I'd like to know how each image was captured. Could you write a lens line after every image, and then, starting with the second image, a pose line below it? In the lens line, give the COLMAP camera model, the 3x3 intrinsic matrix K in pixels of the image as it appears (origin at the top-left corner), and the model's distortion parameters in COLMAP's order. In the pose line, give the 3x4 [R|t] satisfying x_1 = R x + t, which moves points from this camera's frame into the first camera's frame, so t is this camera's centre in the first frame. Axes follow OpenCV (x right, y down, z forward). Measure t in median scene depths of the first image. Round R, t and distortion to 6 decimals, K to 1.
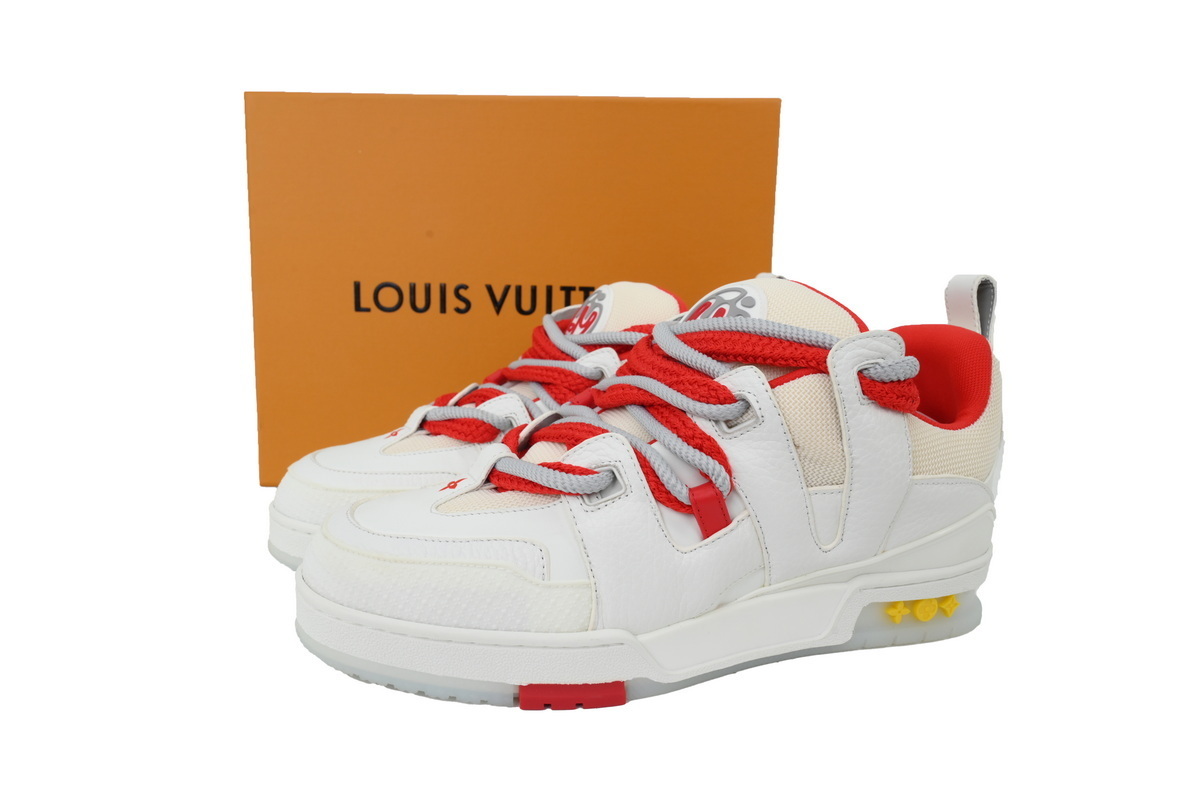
lens RADIAL K [[823.9, 0, 594.7], [0, 823.9, 409.9], [0, 0, 1]] dist [0.009267, 0.004242]
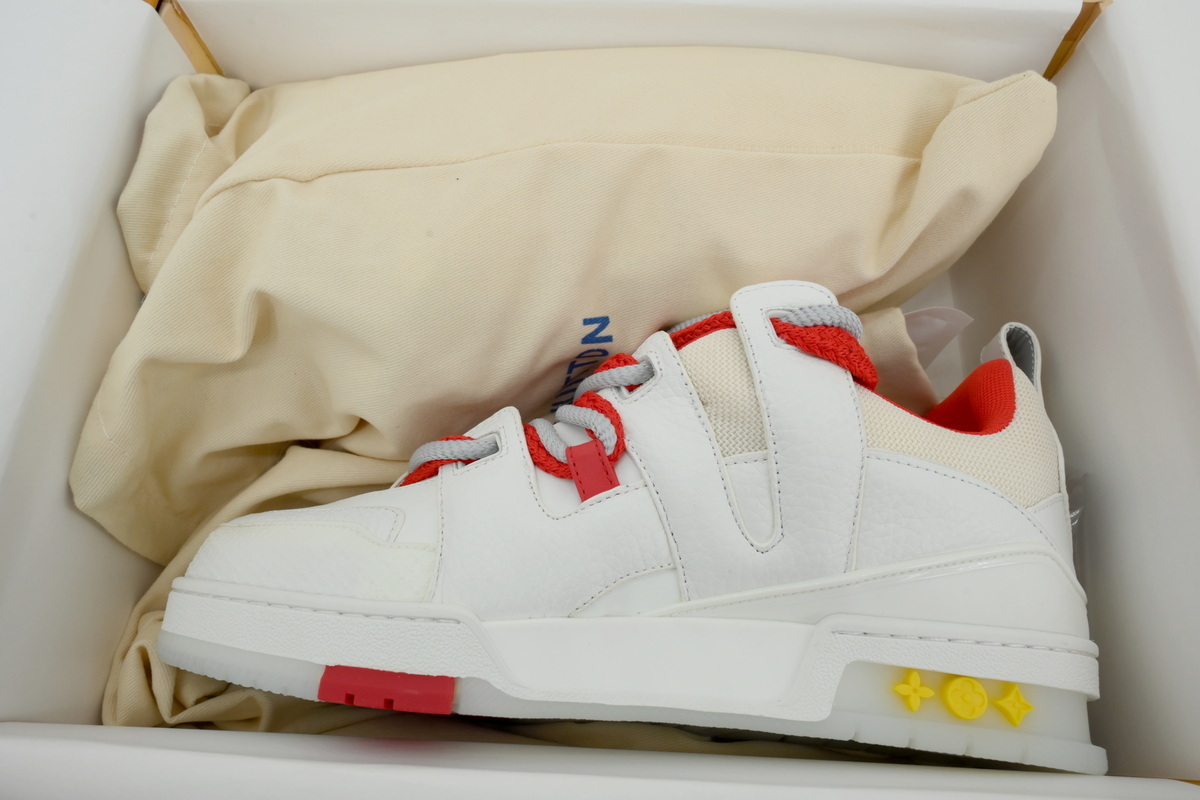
lens RADIAL K [[823.9, 0, 599.7], [0, 823.9, 396.5], [0, 0, 1]] dist [0.009267, 0.004242]
pose [[0.948985, -0.070992, -0.307225, 0.398084], [-0.110486, 0.837694, -0.534847, 0.490336], [0.295330, 0.541506, 0.787116, 0.313218]]
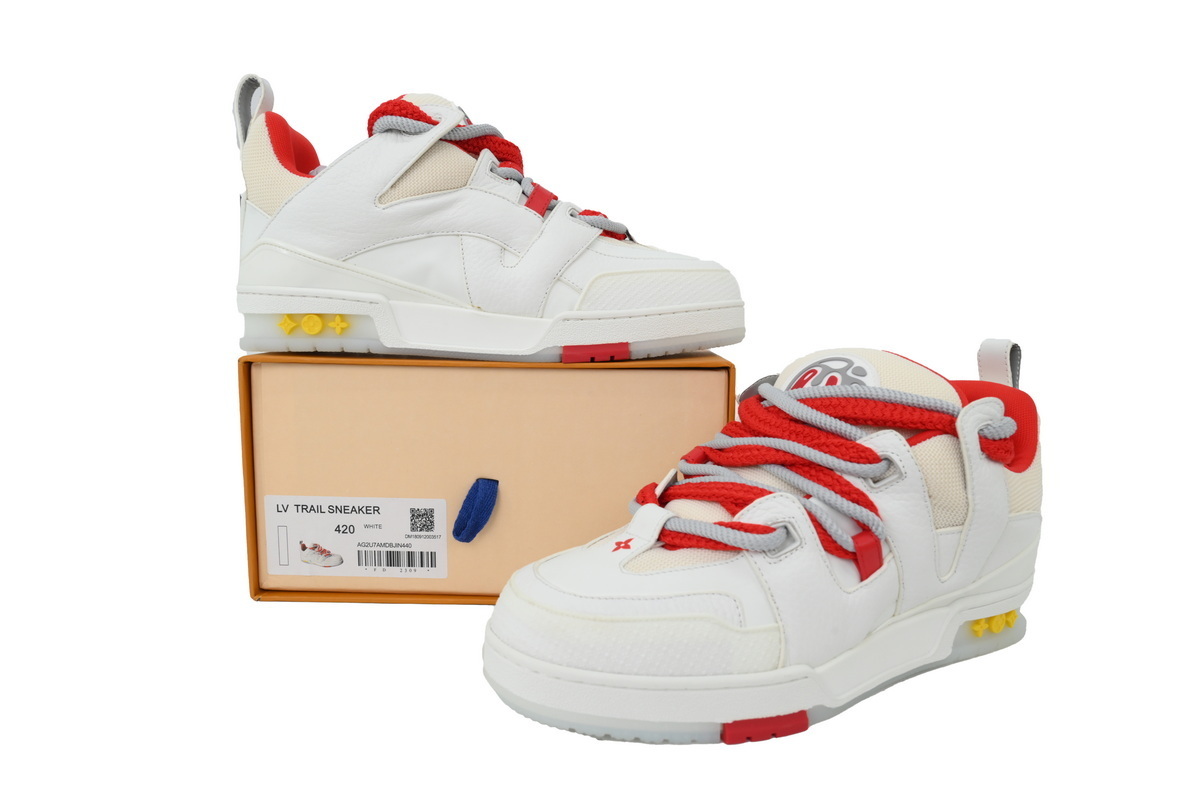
lens RADIAL K [[823.9, 0, 587.2], [0, 823.9, 407.6], [0, 0, 1]] dist [0.009267, 0.004242]
pose [[0.981270, -0.032869, 0.189811, -0.460556], [0.037717, 0.999047, -0.021984, -0.076000], [-0.188907, 0.028731, 0.981575, -0.080117]]
